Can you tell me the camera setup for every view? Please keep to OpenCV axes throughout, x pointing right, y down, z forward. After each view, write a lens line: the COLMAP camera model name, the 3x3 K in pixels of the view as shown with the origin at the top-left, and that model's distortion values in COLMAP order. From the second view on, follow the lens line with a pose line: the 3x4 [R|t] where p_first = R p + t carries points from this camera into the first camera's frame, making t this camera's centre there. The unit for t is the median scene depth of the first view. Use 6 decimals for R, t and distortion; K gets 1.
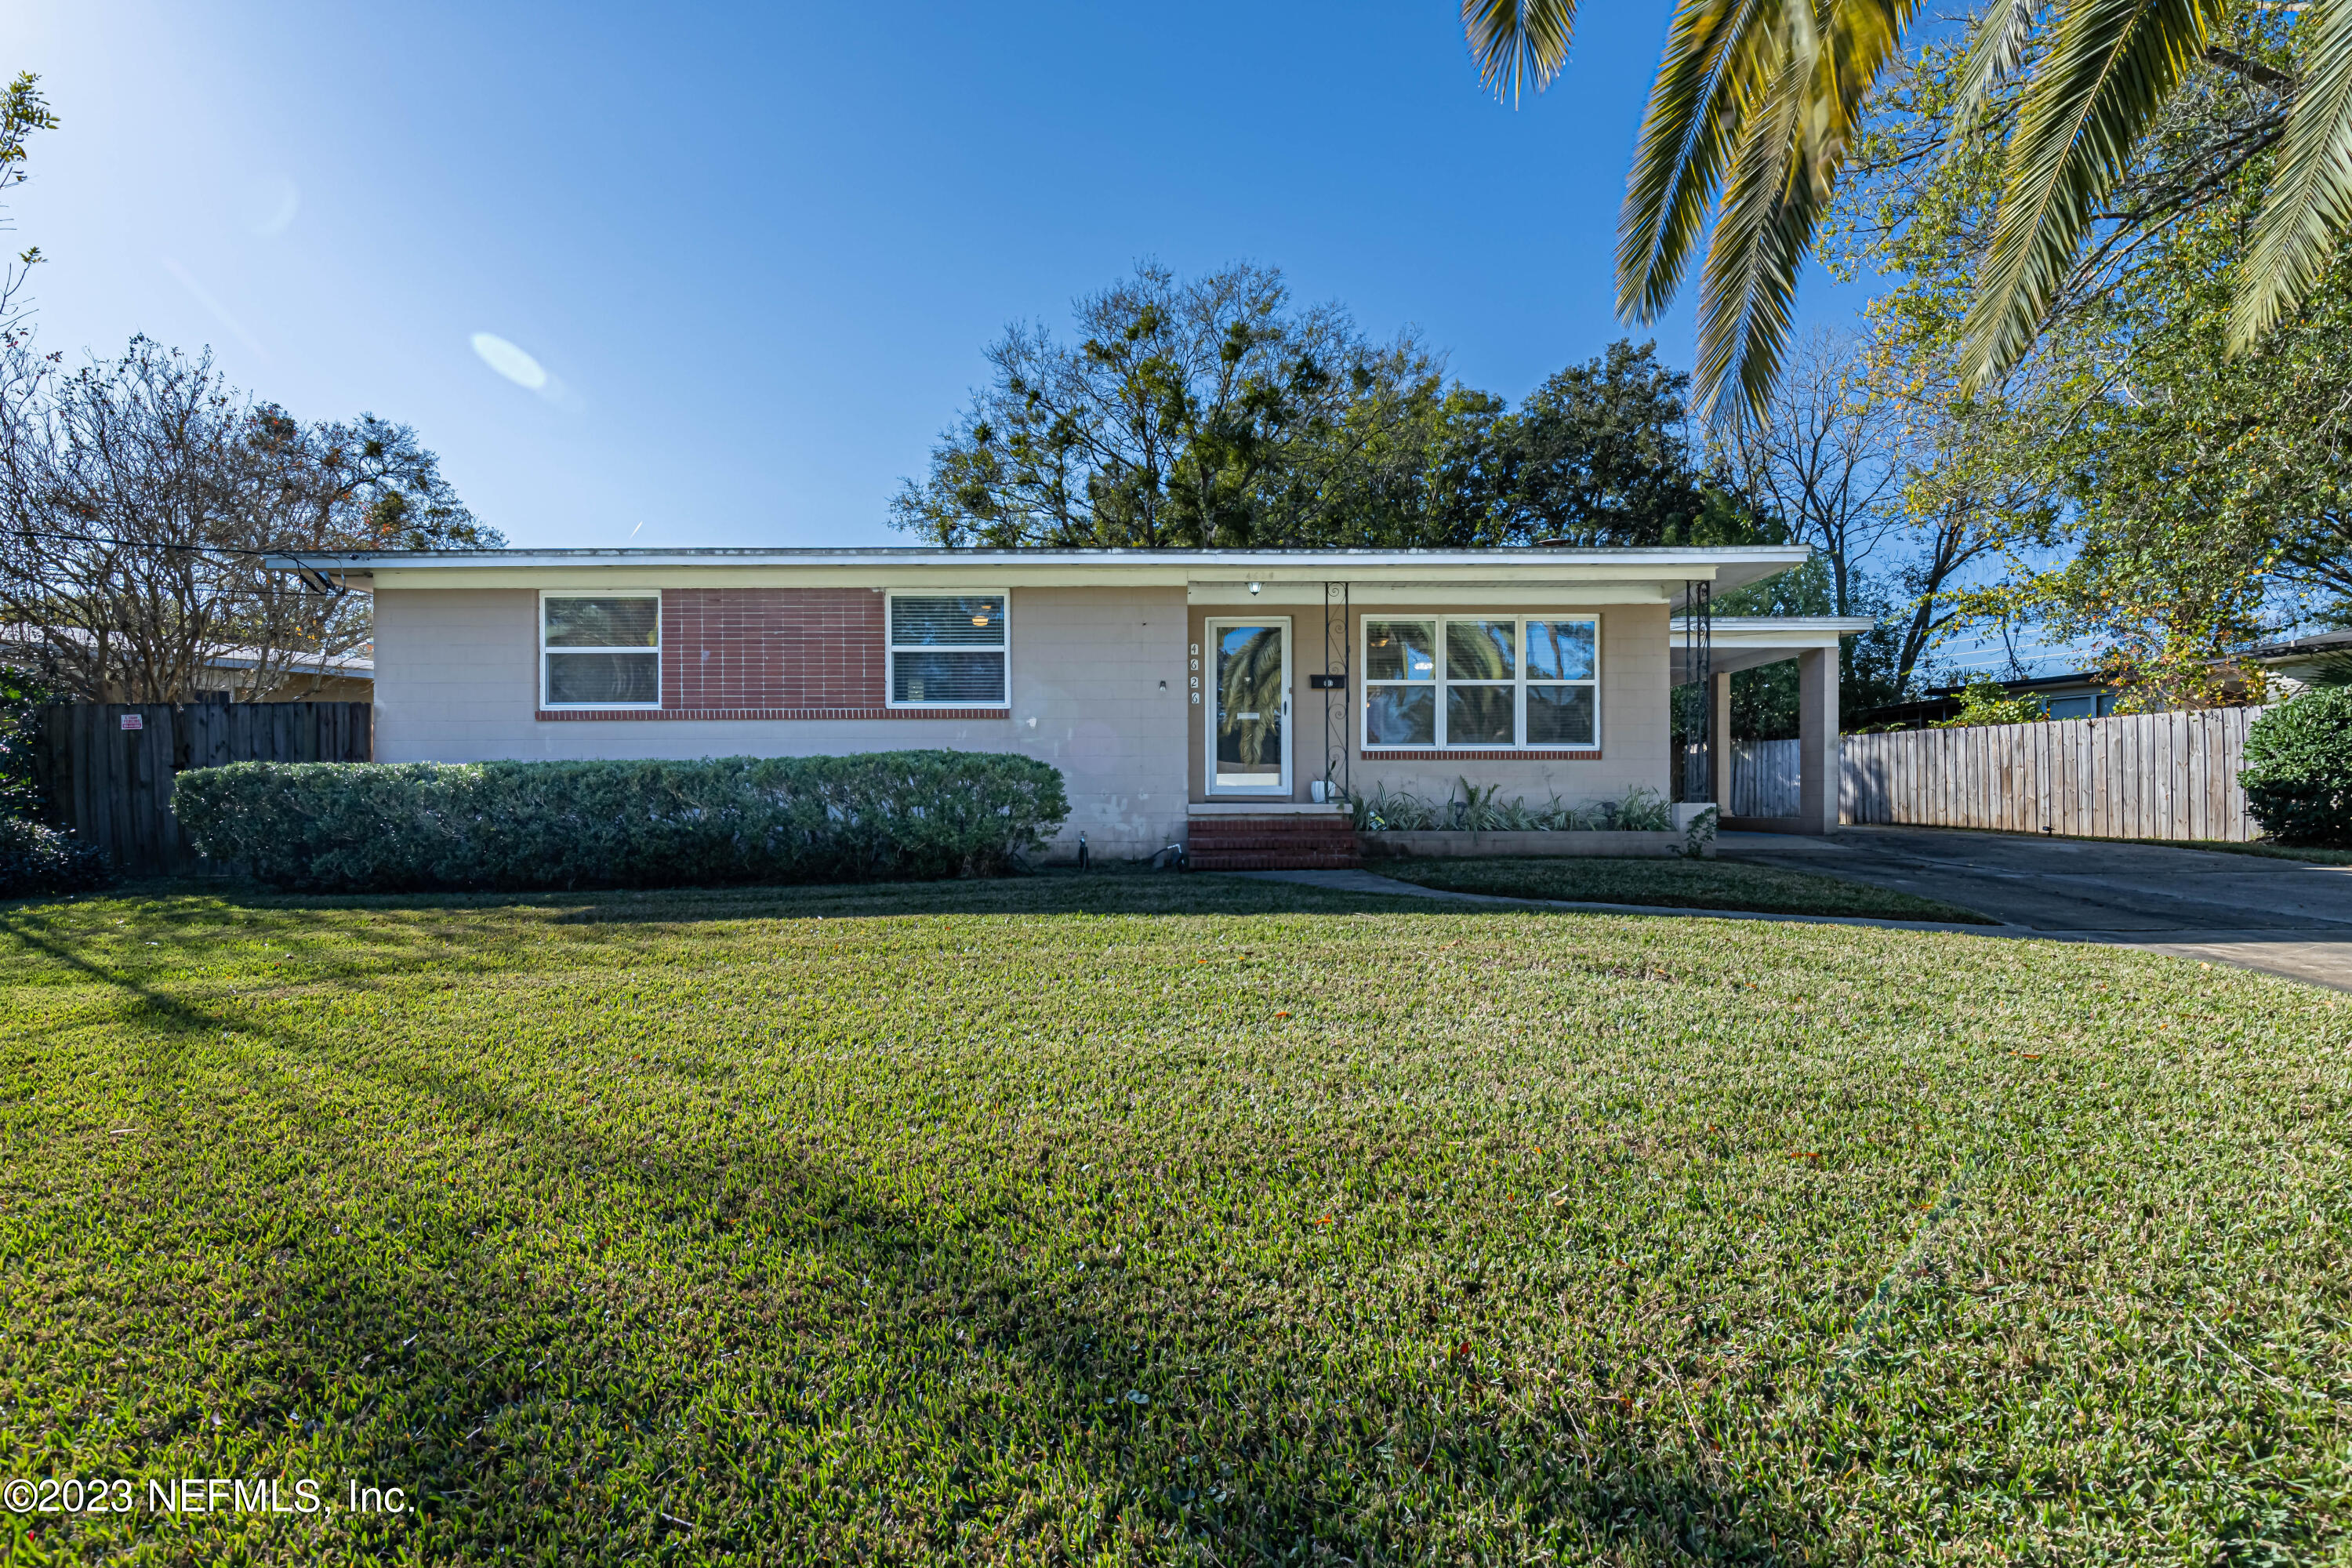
lens RADIAL K [[1114.0, 0, 1181.8], [0, 1114.0, 801.3], [0, 0, 1]] dist [0.001202, 0.000186]
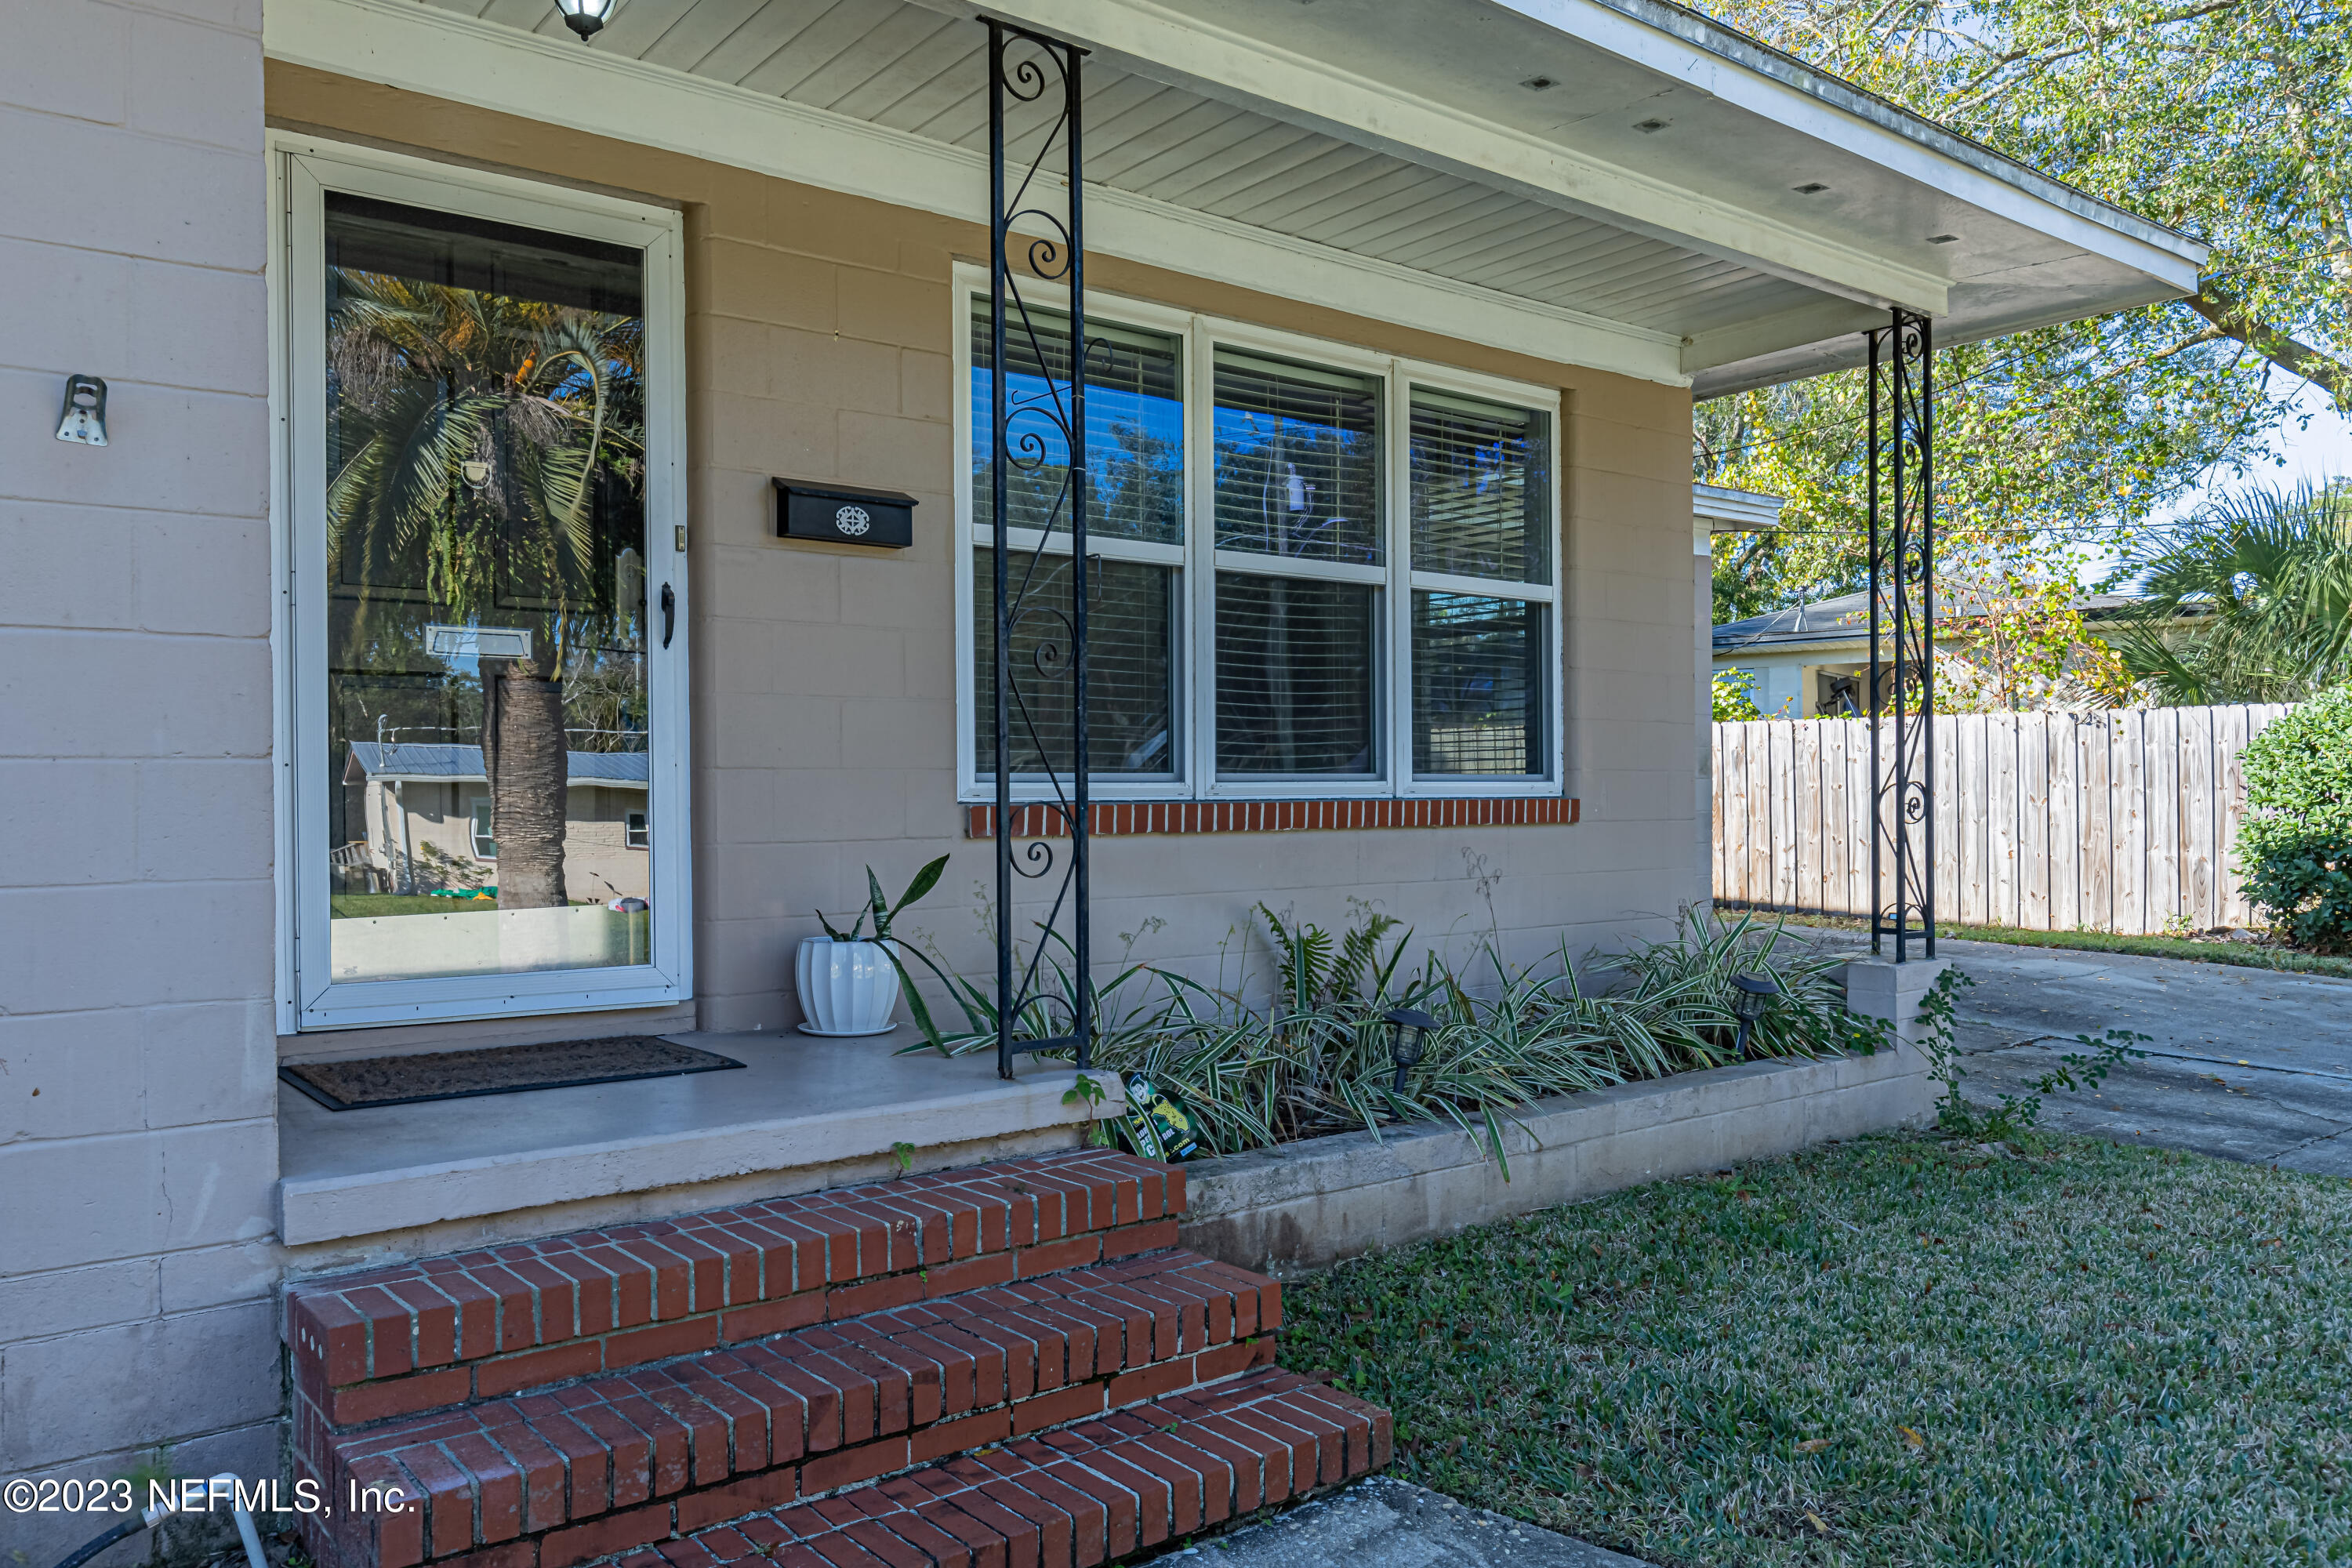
lens RADIAL K [[1669.7, 0, 1101.1], [0, 1669.7, 794.1], [0, 0, 1]] dist [0.003766, 0.001030]
pose [[0.808838, -0.004697, 0.588013, -0.033592], [0.003676, 0.999989, 0.002931, -0.048095], [-0.588021, -0.000209, 0.808846, 0.675312]]
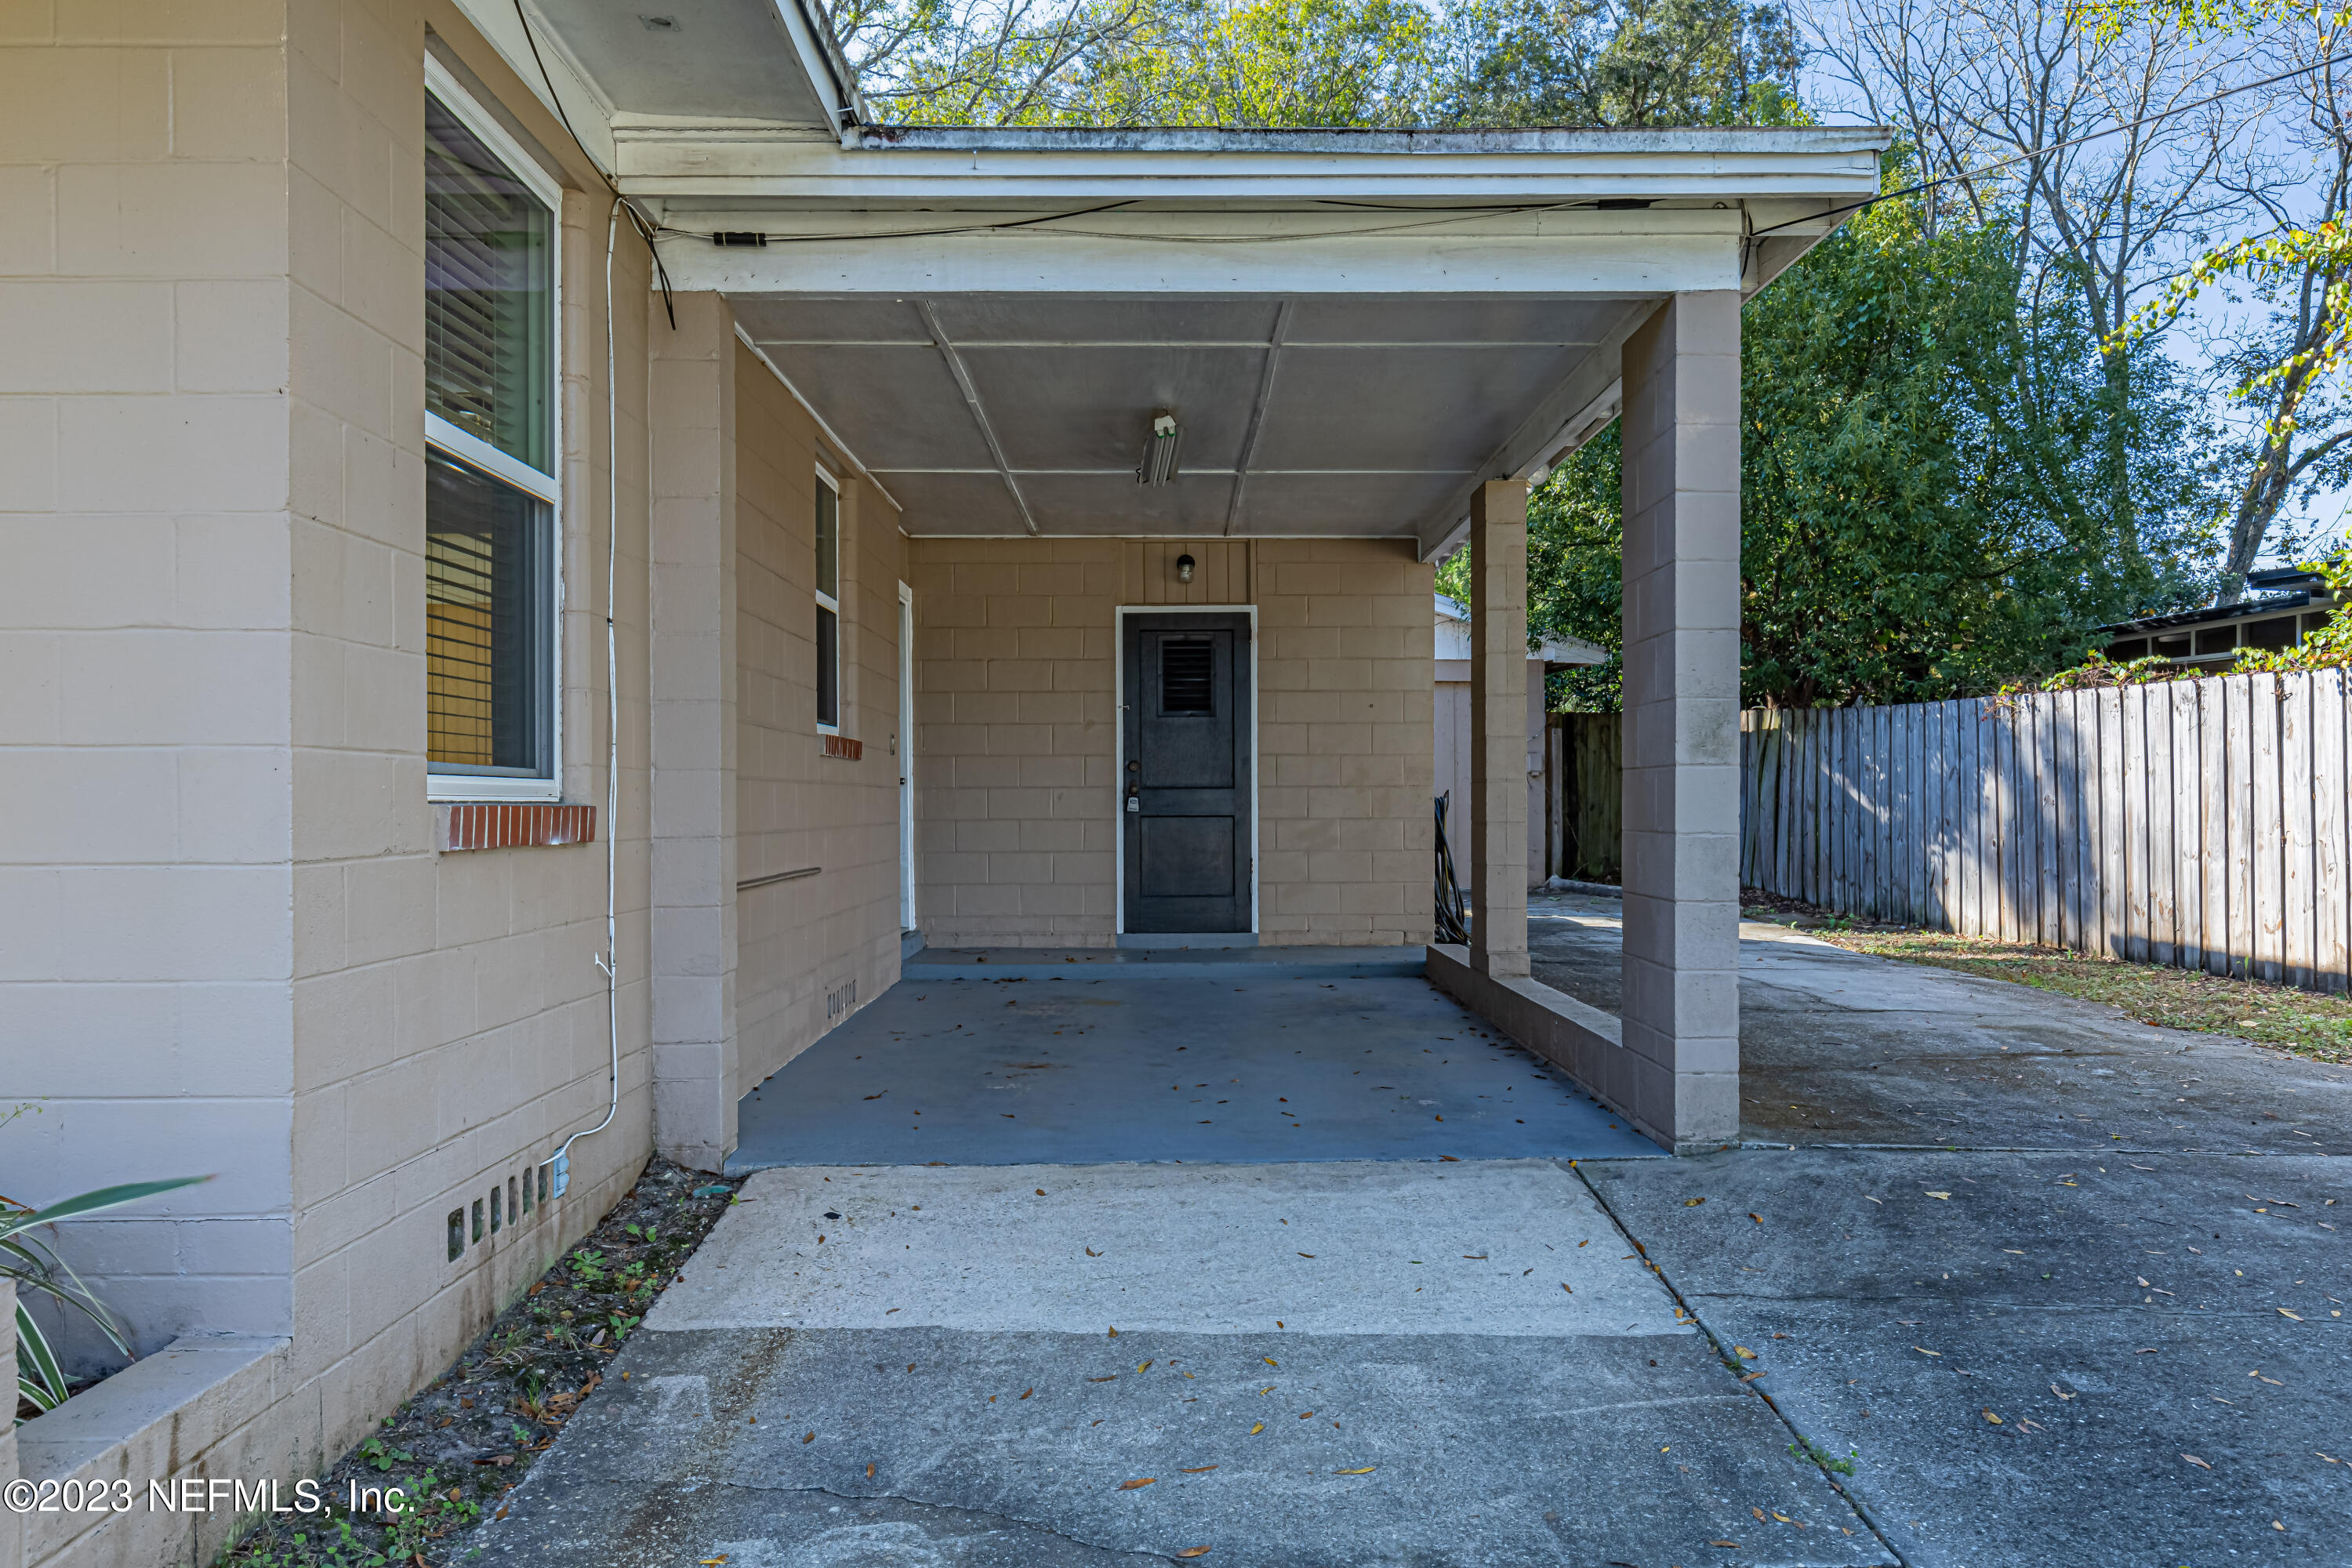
lens RADIAL K [[1725.9, 0, 1176.0], [0, 1725.9, 784.0], [0, 0, 1]] dist [0.005436, 0.002102]
pose [[0.999958, -0.000777, 0.009151, 0.552916], [0.000803, 0.999996, -0.002889, -0.048219], [-0.009149, 0.002896, 0.999954, 0.771272]]
